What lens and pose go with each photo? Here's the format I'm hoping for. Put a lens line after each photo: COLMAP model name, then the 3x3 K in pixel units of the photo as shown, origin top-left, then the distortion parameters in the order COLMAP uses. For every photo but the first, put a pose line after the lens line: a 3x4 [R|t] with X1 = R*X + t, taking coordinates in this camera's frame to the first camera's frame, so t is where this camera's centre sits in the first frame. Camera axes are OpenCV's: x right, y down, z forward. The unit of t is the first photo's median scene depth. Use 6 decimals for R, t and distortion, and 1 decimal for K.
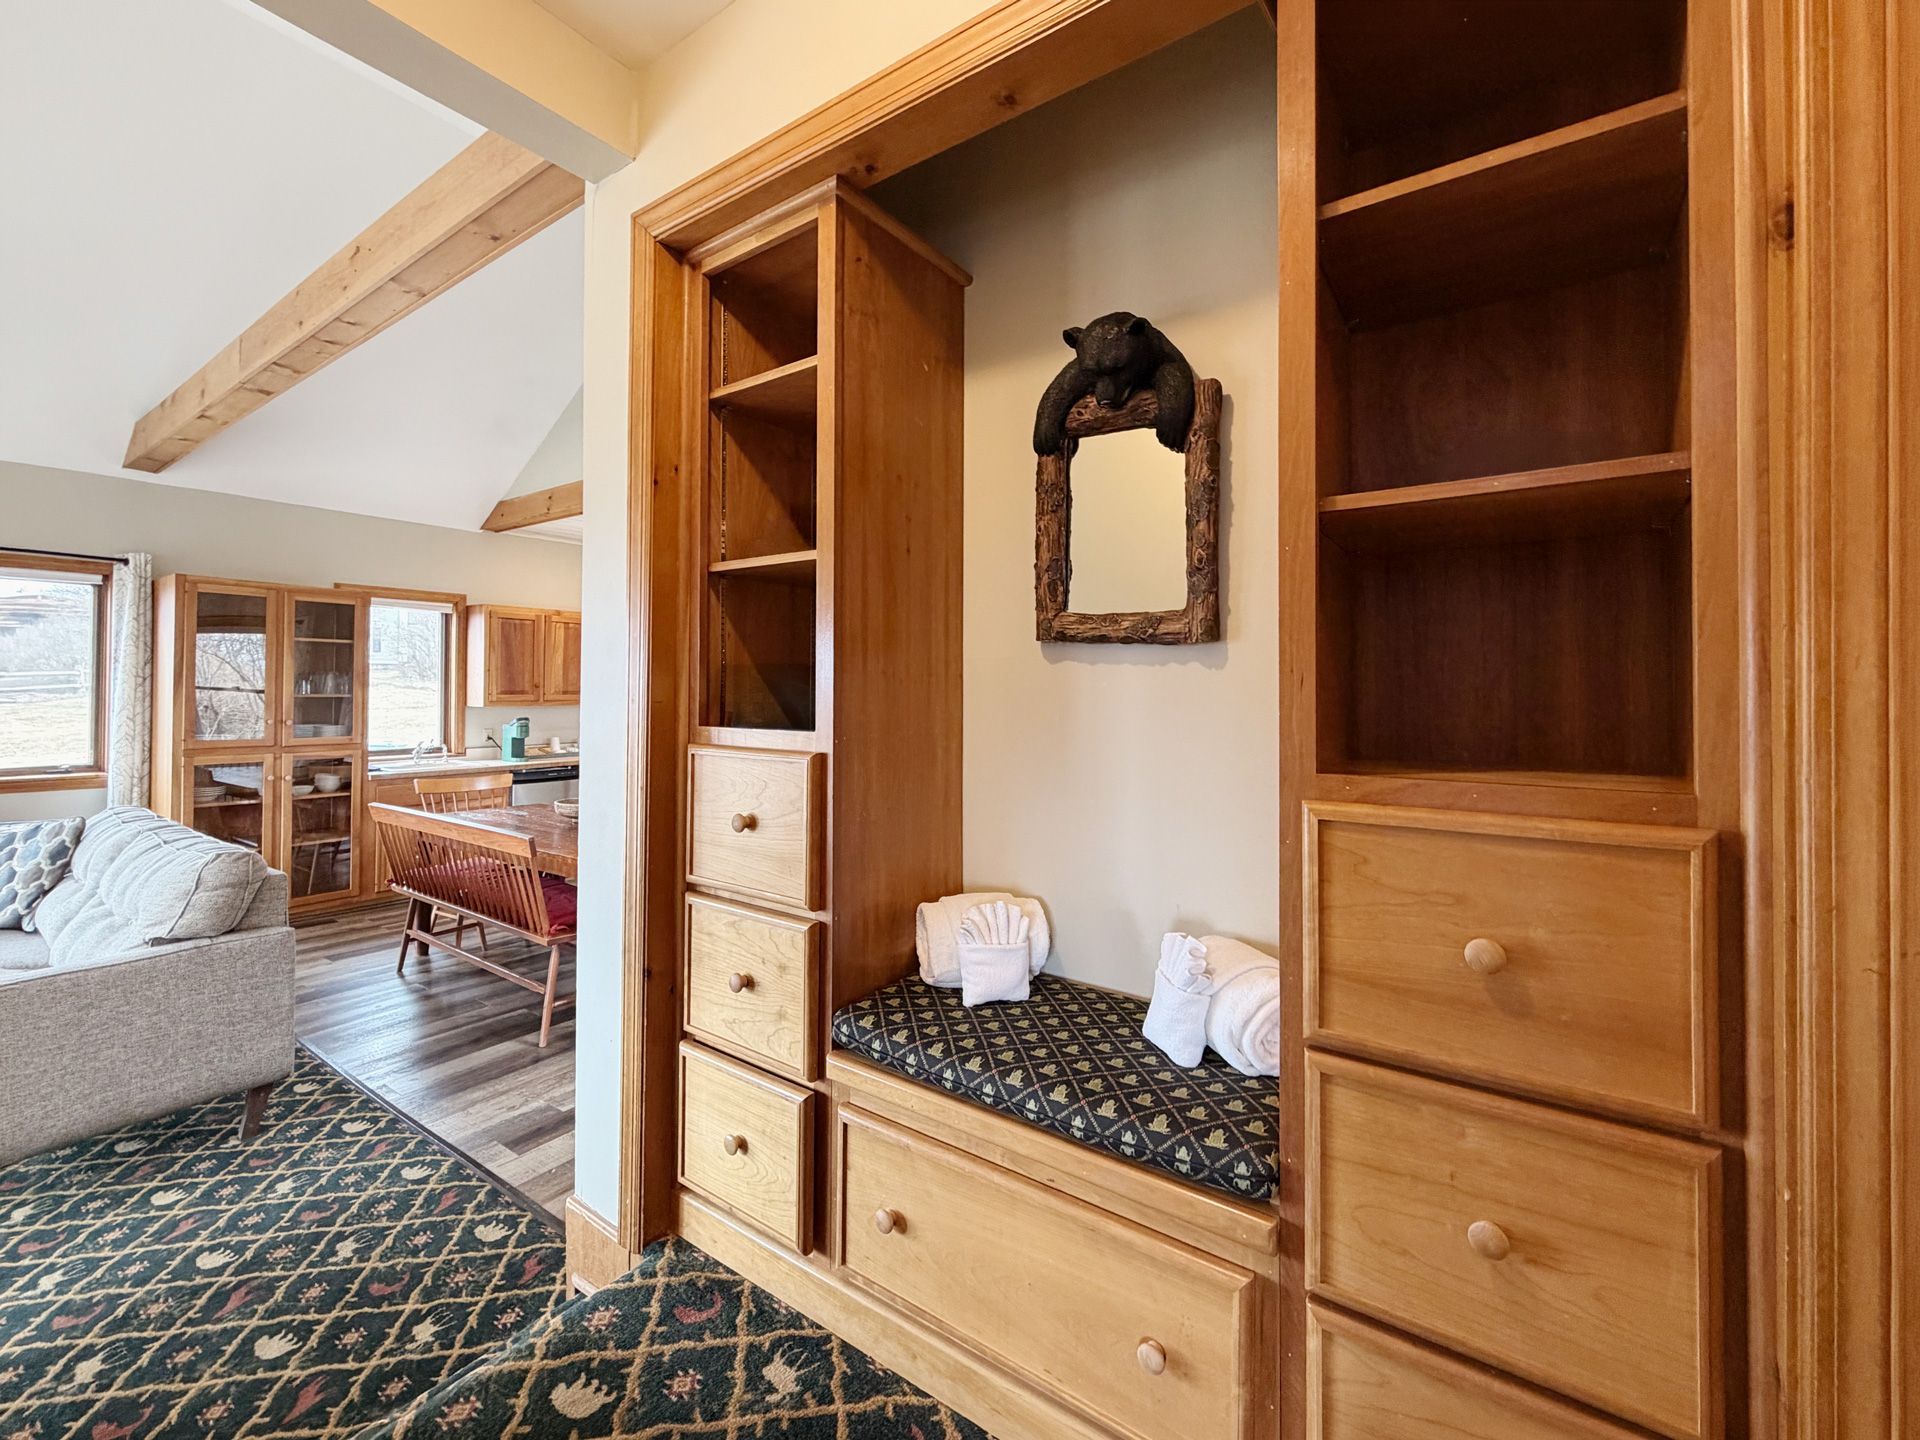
lens RADIAL K [[794.1, 0, 954.5], [0, 794.1, 684.1], [0, 0, 1]] dist [-0.003395, -0.000532]
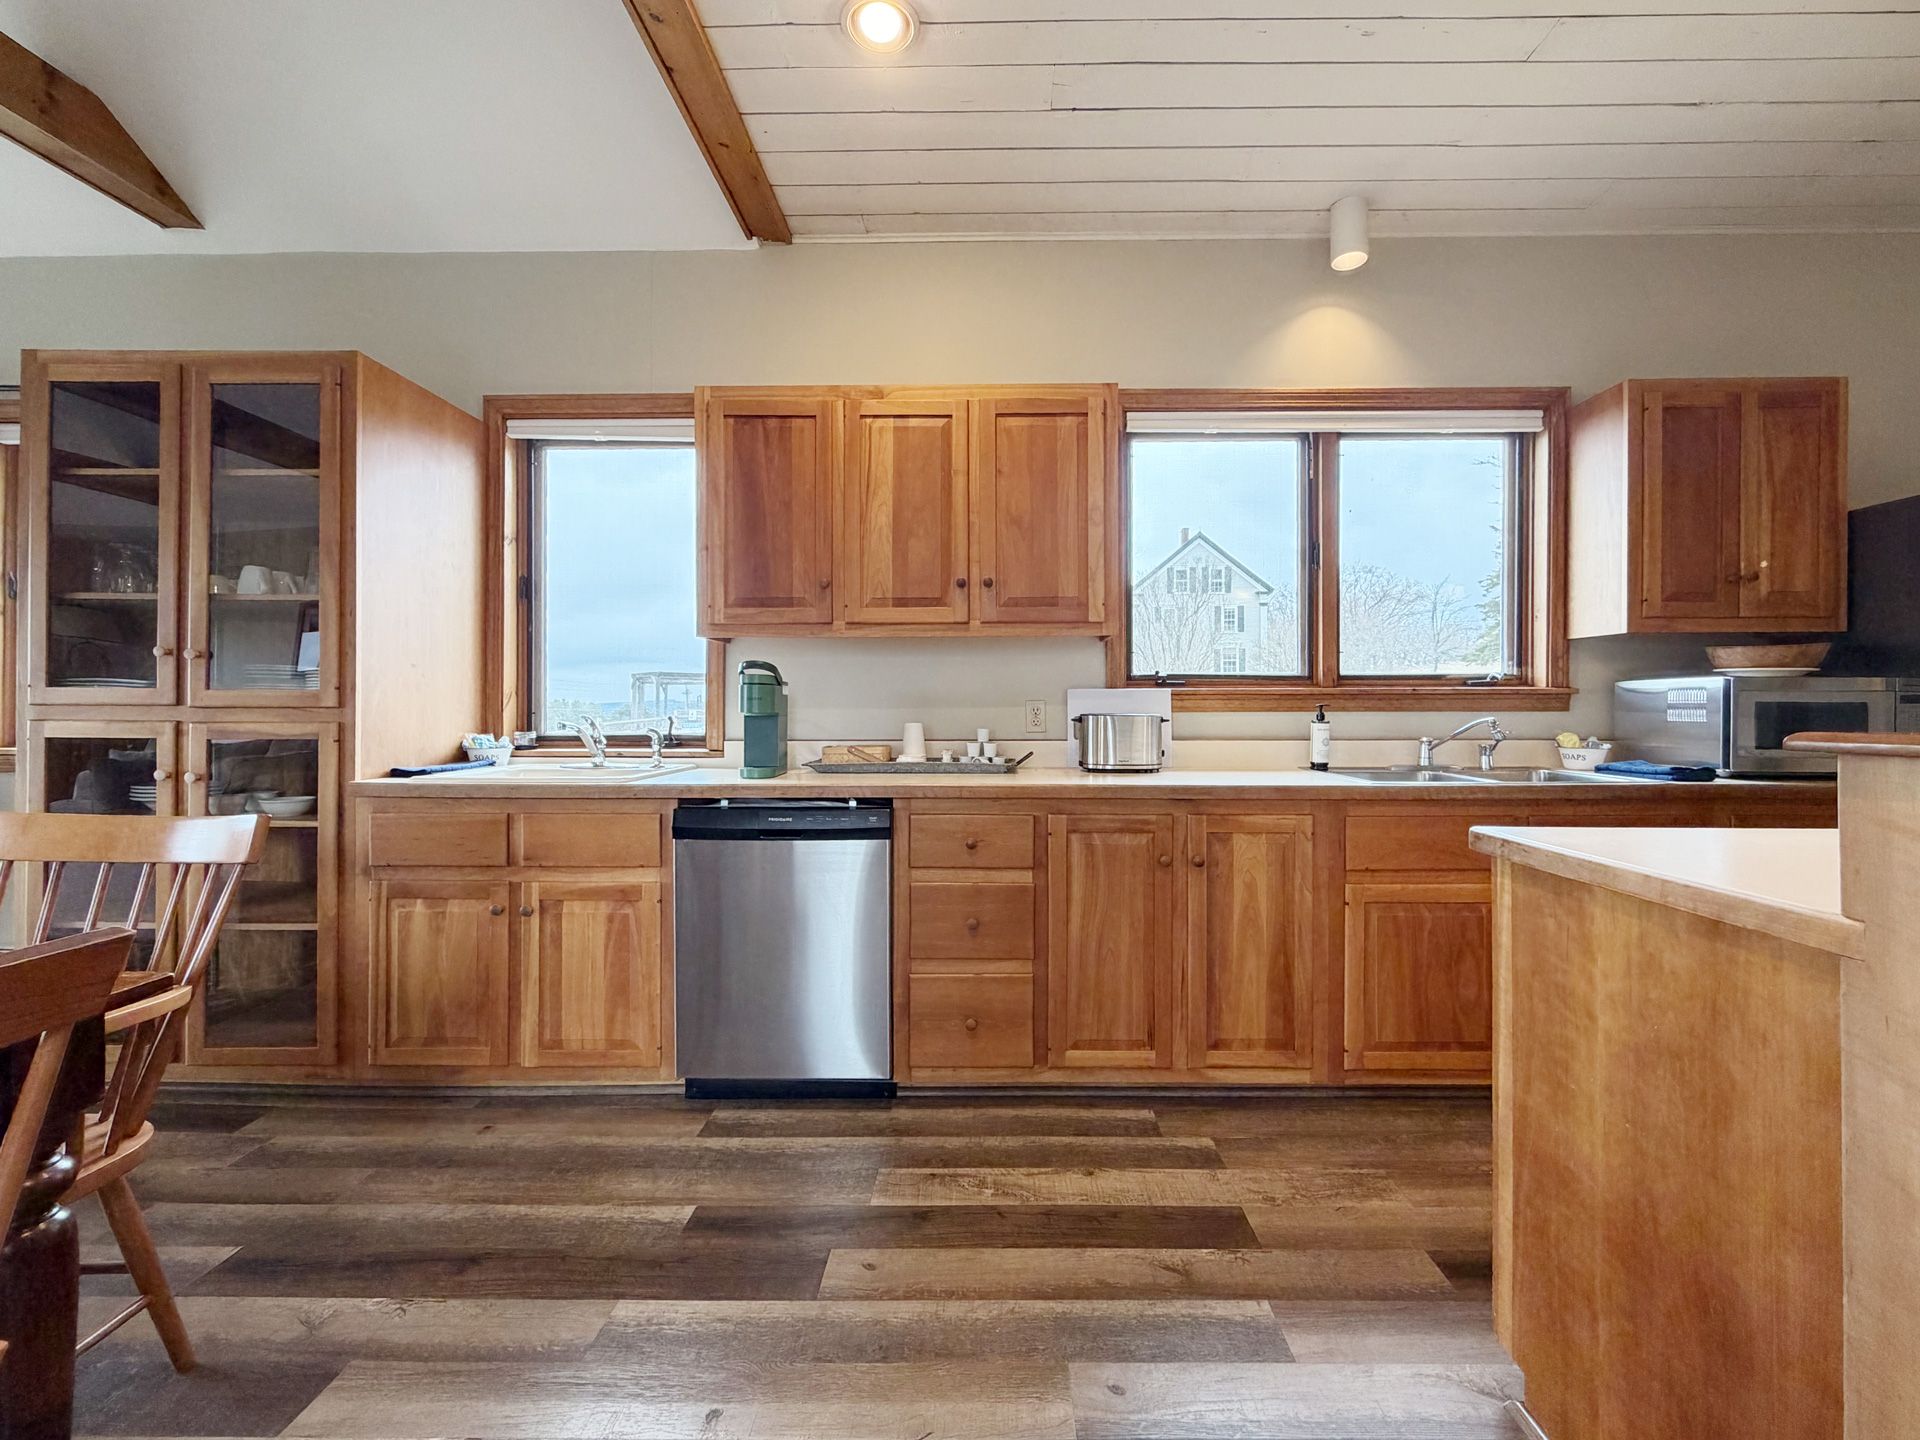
lens RADIAL K [[827.6, 0, 984.2], [0, 827.6, 705.8], [0, 0, 1]] dist [-0.006691, 0.000509]
pose [[0.568298, -0.010765, -0.822752, -0.159039], [0.009696, 0.999933, -0.006386, 0.068351], [0.822766, -0.004348, 0.568364, 0.881504]]
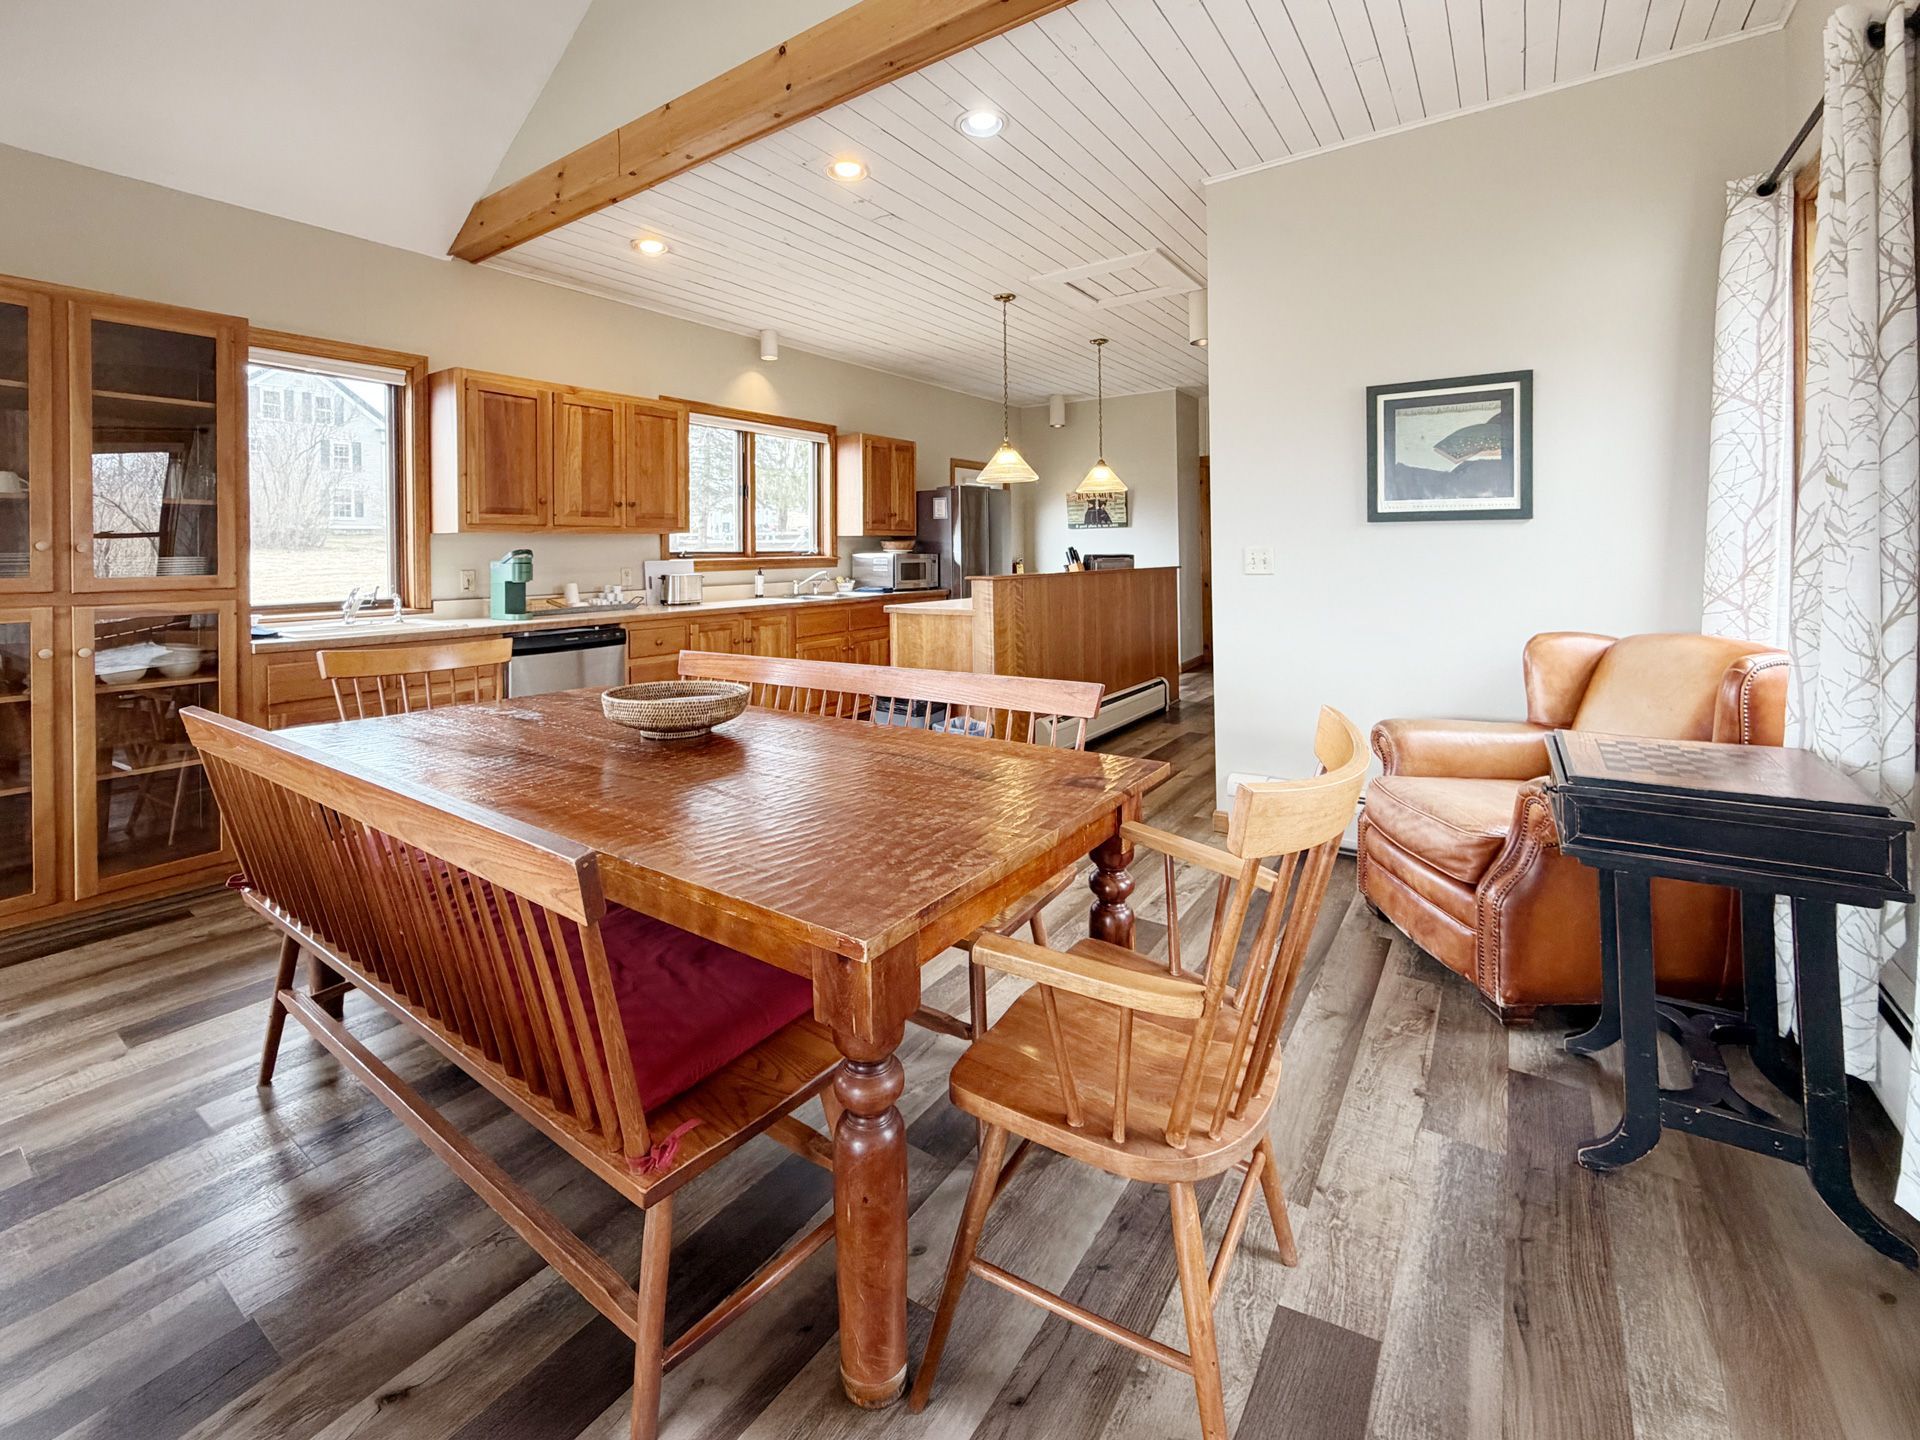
lens RADIAL K [[794.1, 0, 950.7], [0, 794.1, 555.9], [0, 0, 1]] dist [-0.003395, -0.000532]
pose [[0.999841, -0.017510, 0.003421, -0.211249], [0.017461, 0.999751, 0.013882, 0.045054], [-0.003663, -0.013820, 0.999898, 0.377824]]
